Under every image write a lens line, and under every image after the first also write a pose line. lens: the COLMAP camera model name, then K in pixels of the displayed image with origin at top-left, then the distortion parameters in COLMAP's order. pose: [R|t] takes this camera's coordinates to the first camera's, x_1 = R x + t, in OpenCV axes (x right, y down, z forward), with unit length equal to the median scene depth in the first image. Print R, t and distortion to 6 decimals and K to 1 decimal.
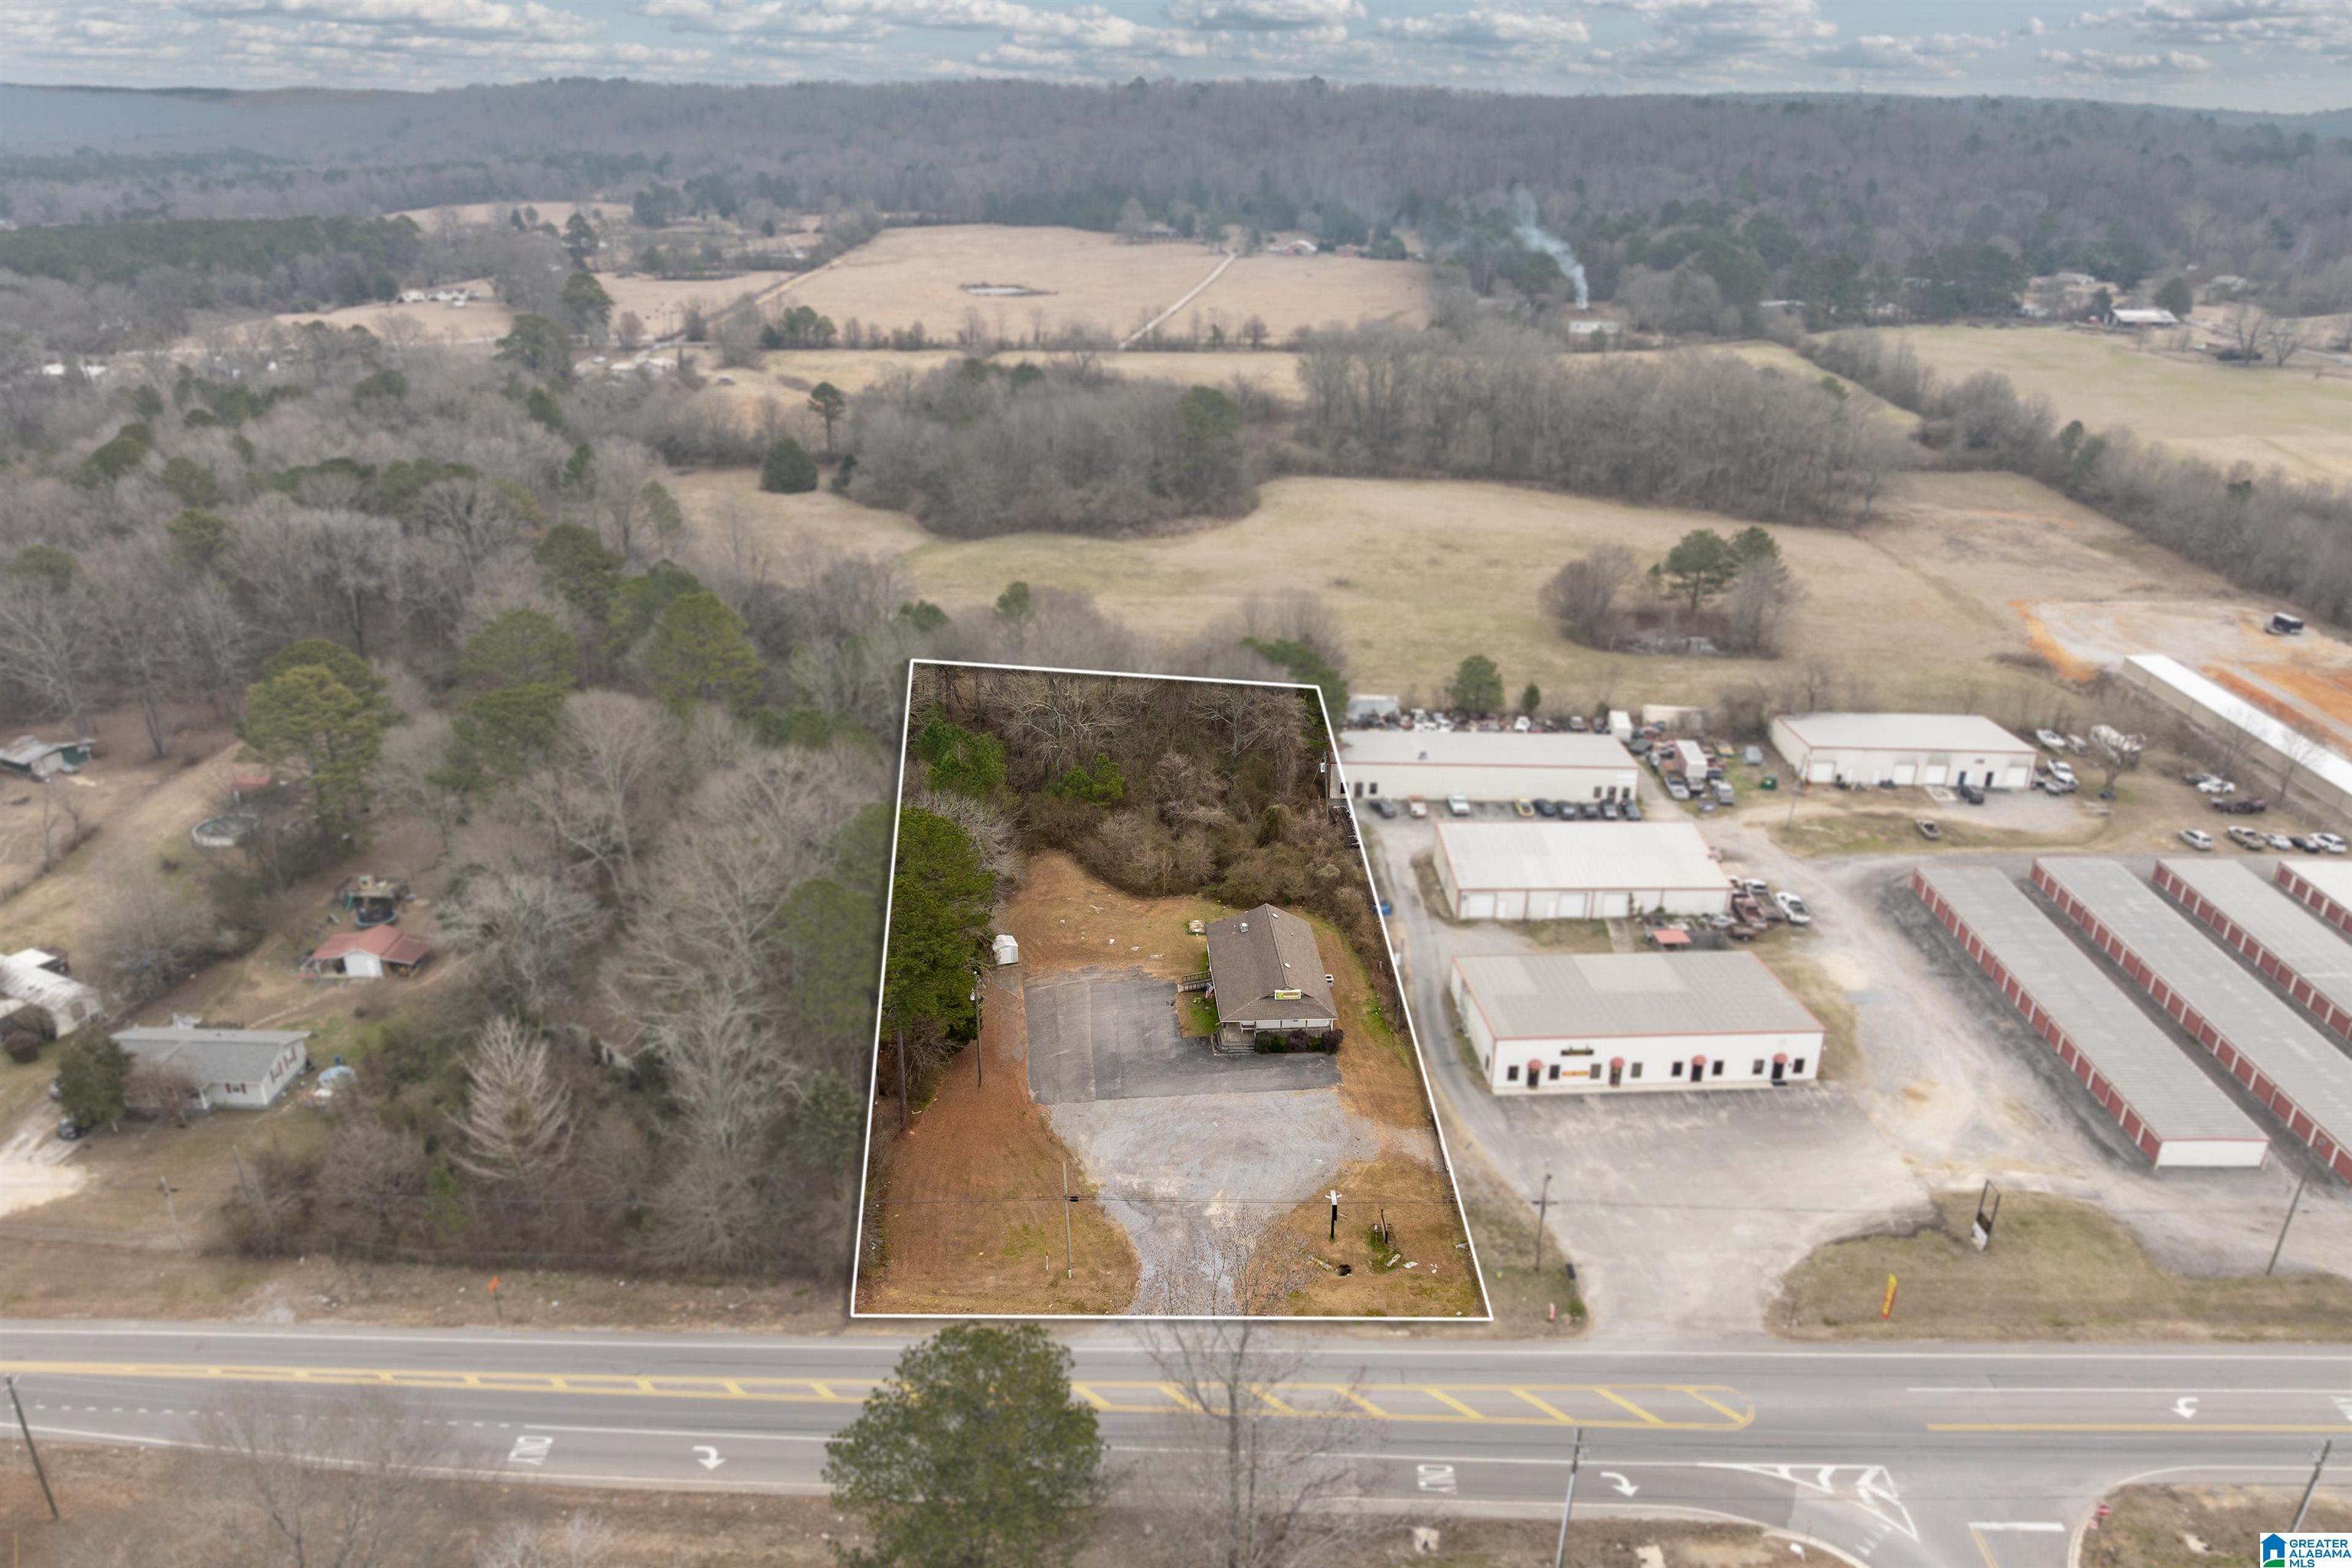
lens RADIAL K [[1677.0, 0, 1198.9], [0, 1677.0, 779.8], [0, 0, 1]] dist [-0.024551, -0.026861]
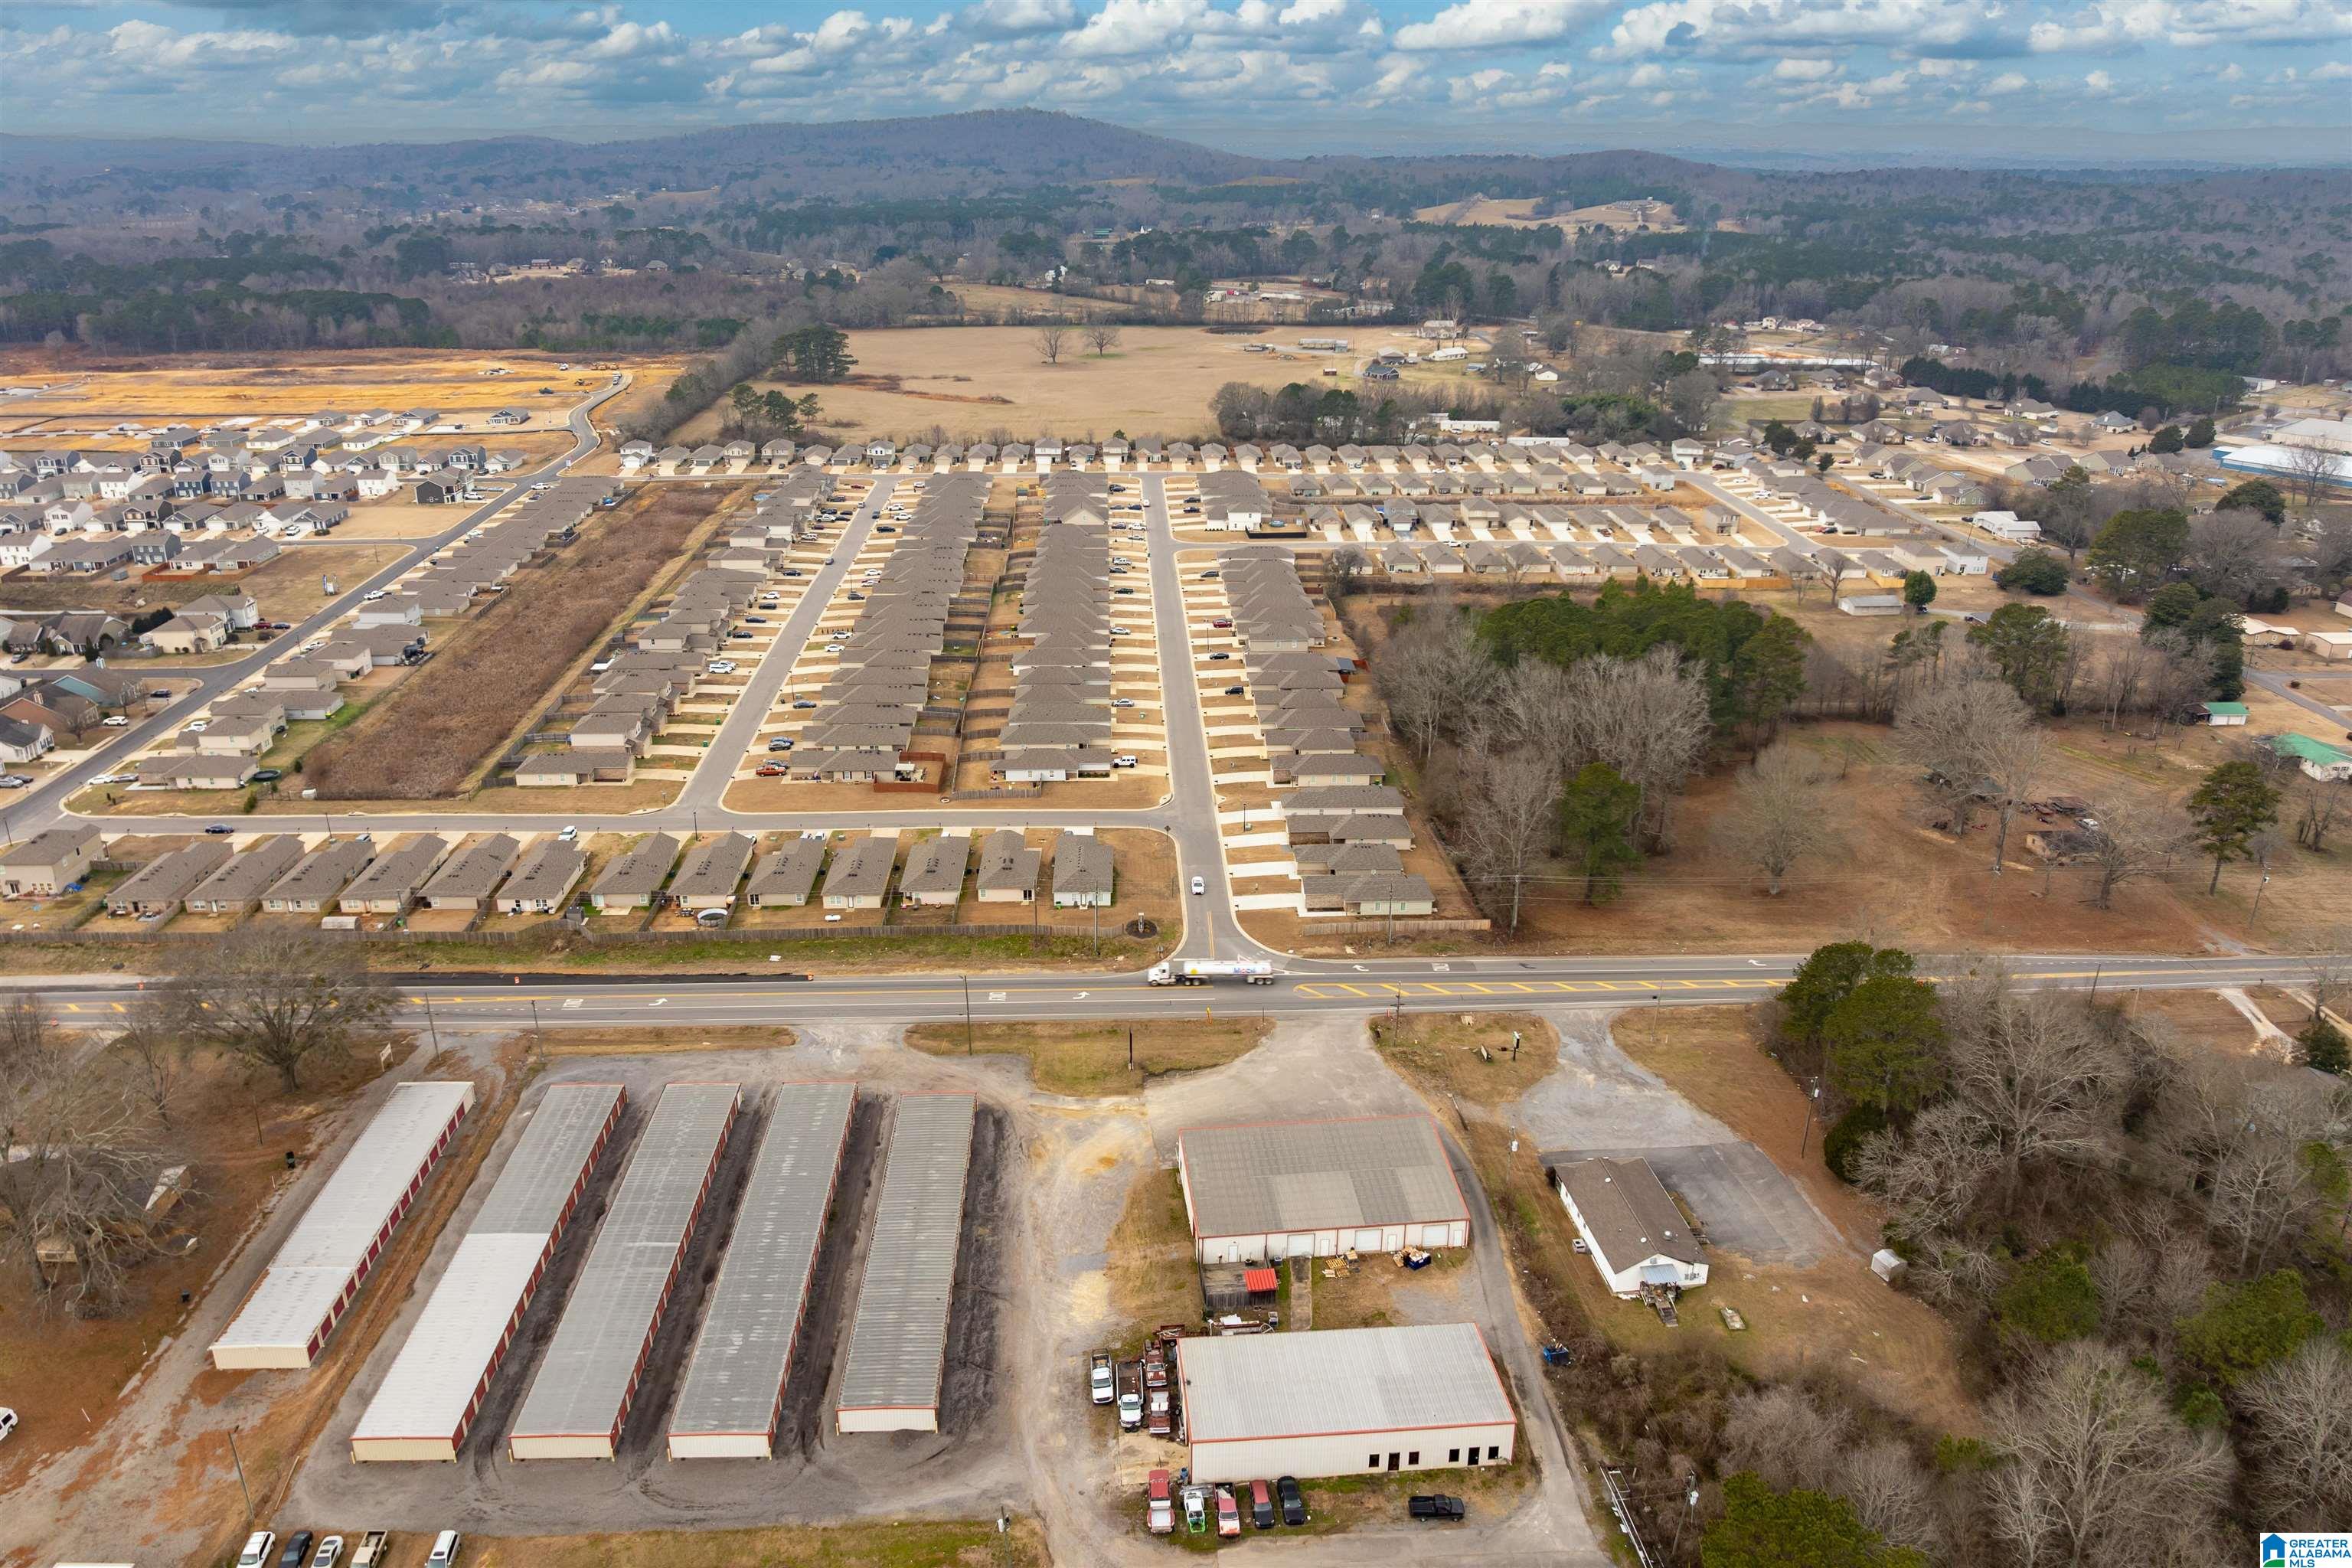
lens RADIAL K [[1680.6, 0, 1177.1], [0, 1680.6, 709.7], [0, 0, 1]] dist [-0.022745, -0.028481]
pose [[-0.998592, -0.003046, -0.052965, 0.430240], [-0.037297, 0.750297, 0.660048, -0.926325], [0.037729, 0.661094, -0.749354, 1.700341]]
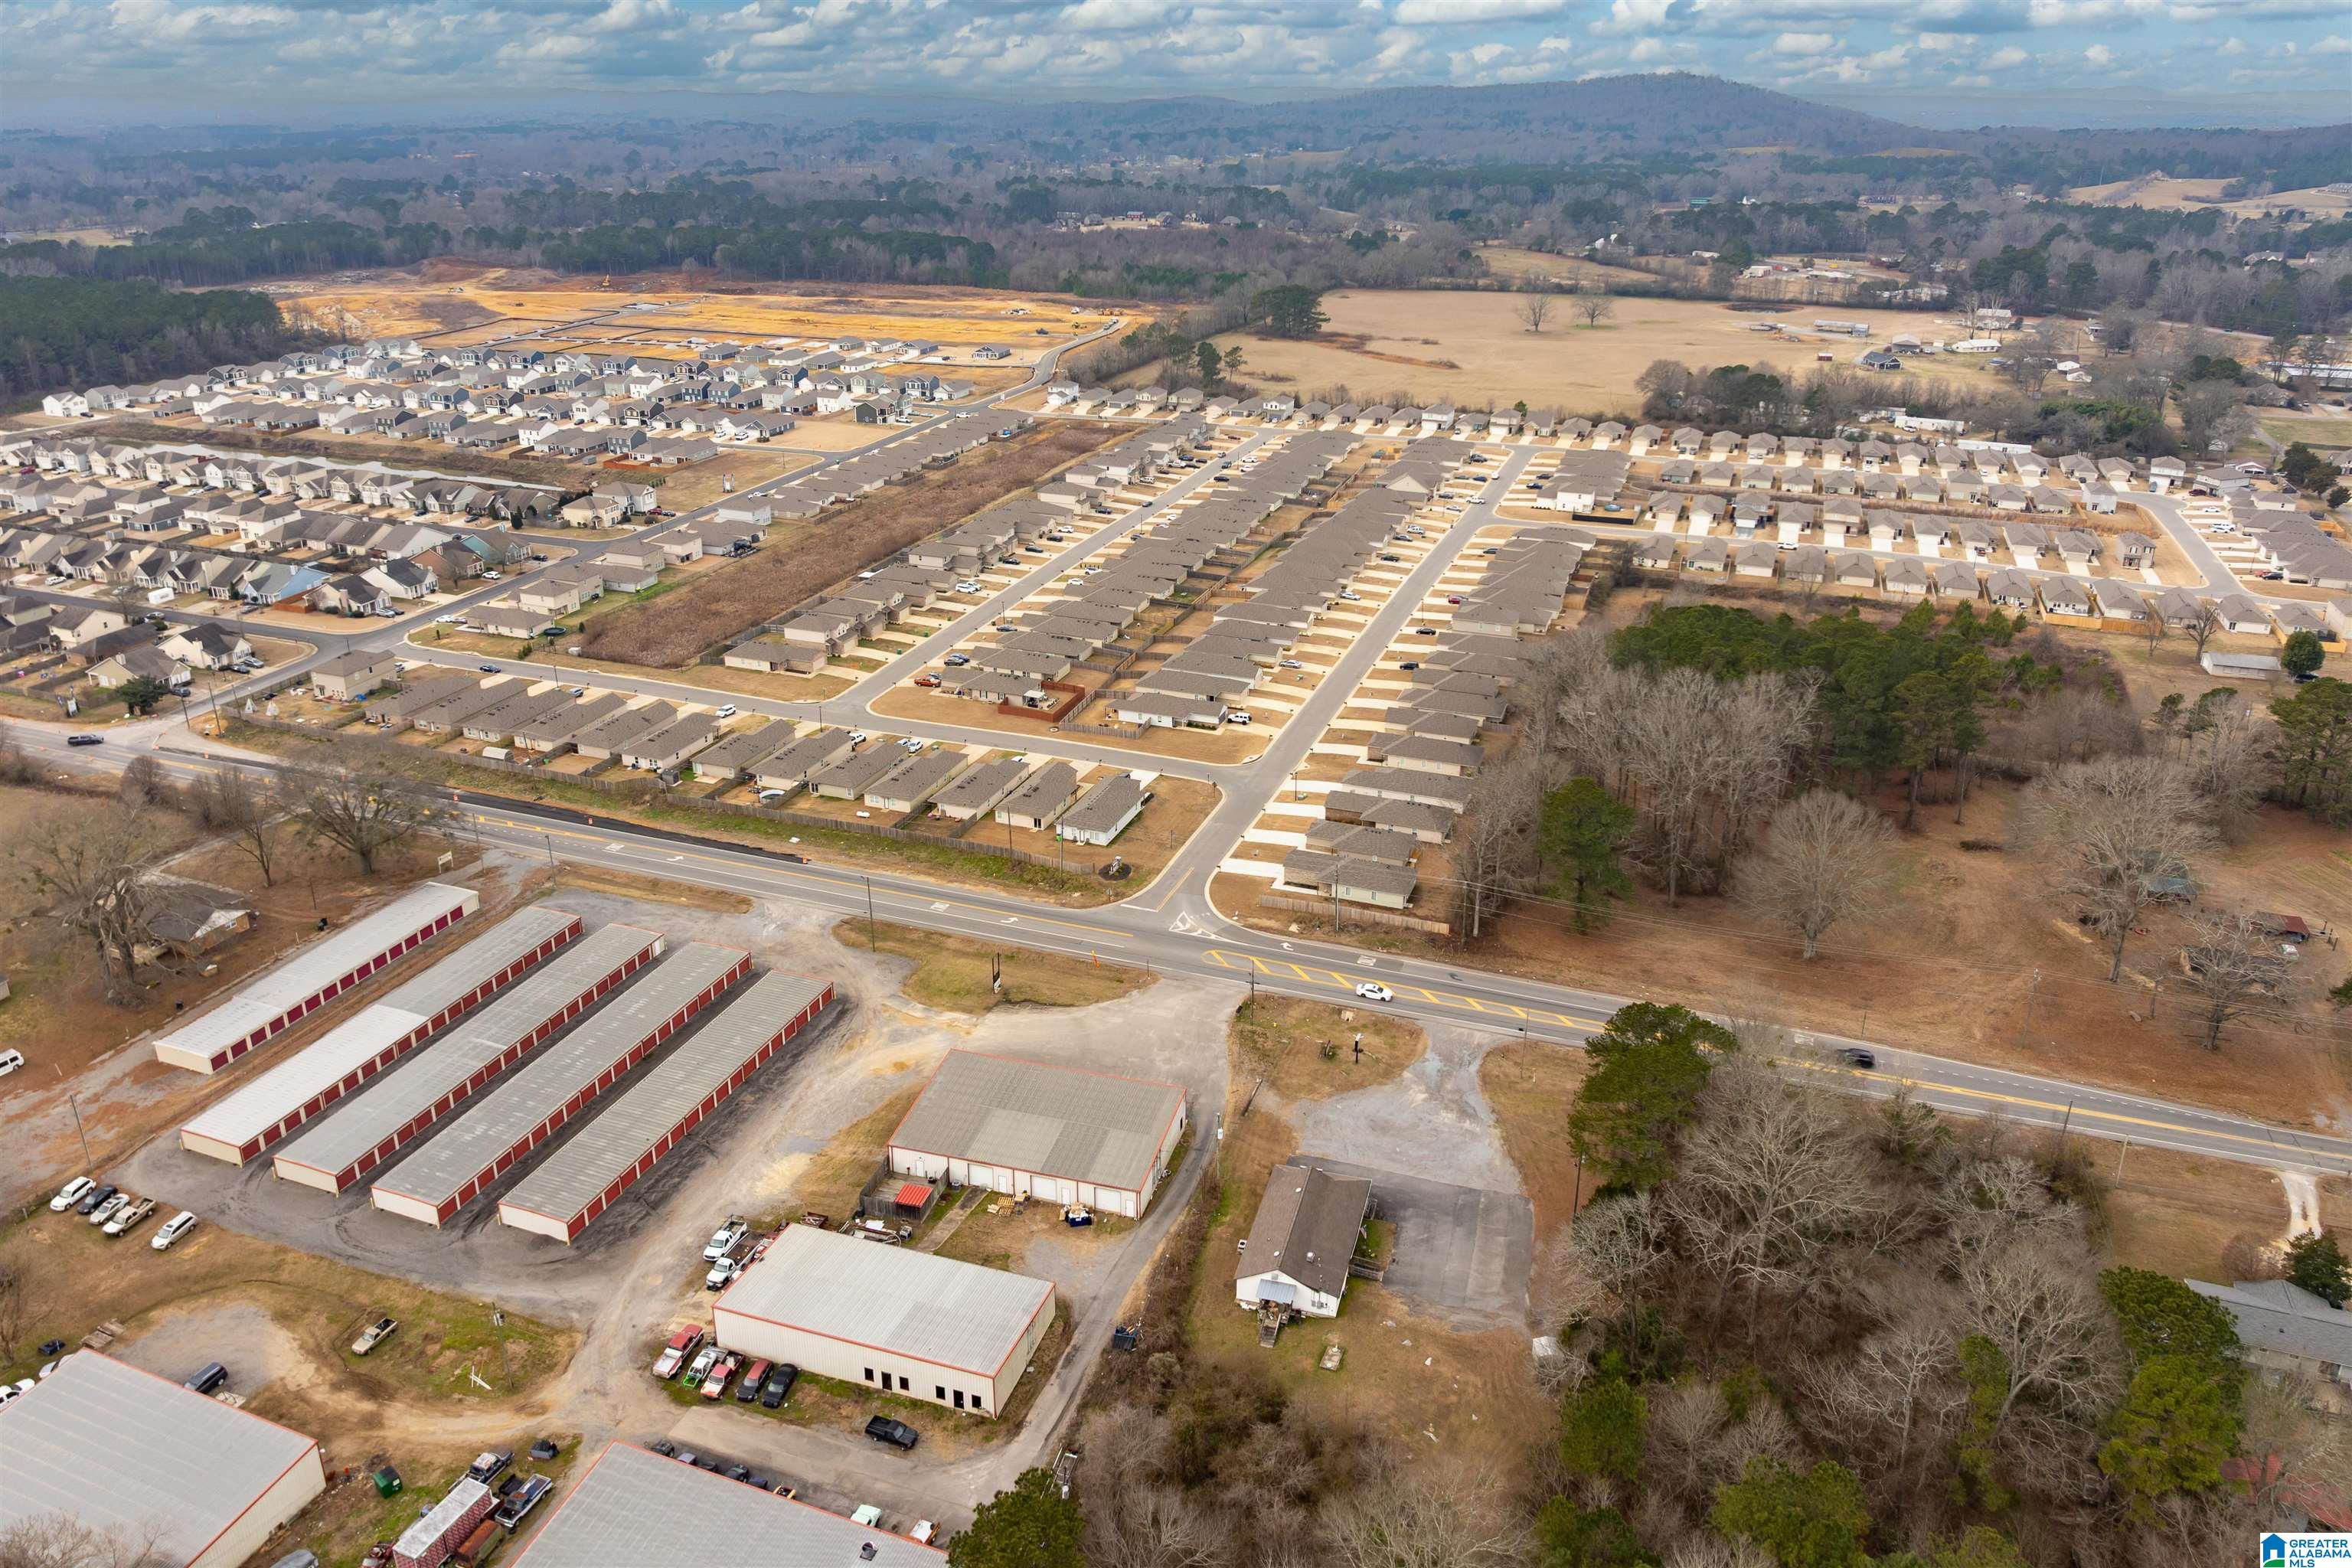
lens RADIAL K [[1667.1, 0, 1169.5], [0, 1667.1, 681.0], [0, 0, 1]] dist [-0.028690, -0.008979]
pose [[-0.939186, -0.131765, 0.317124, -0.180106], [0.114329, 0.750805, 0.650555, -0.911007], [-0.323818, 0.647248, -0.690081, 1.626863]]
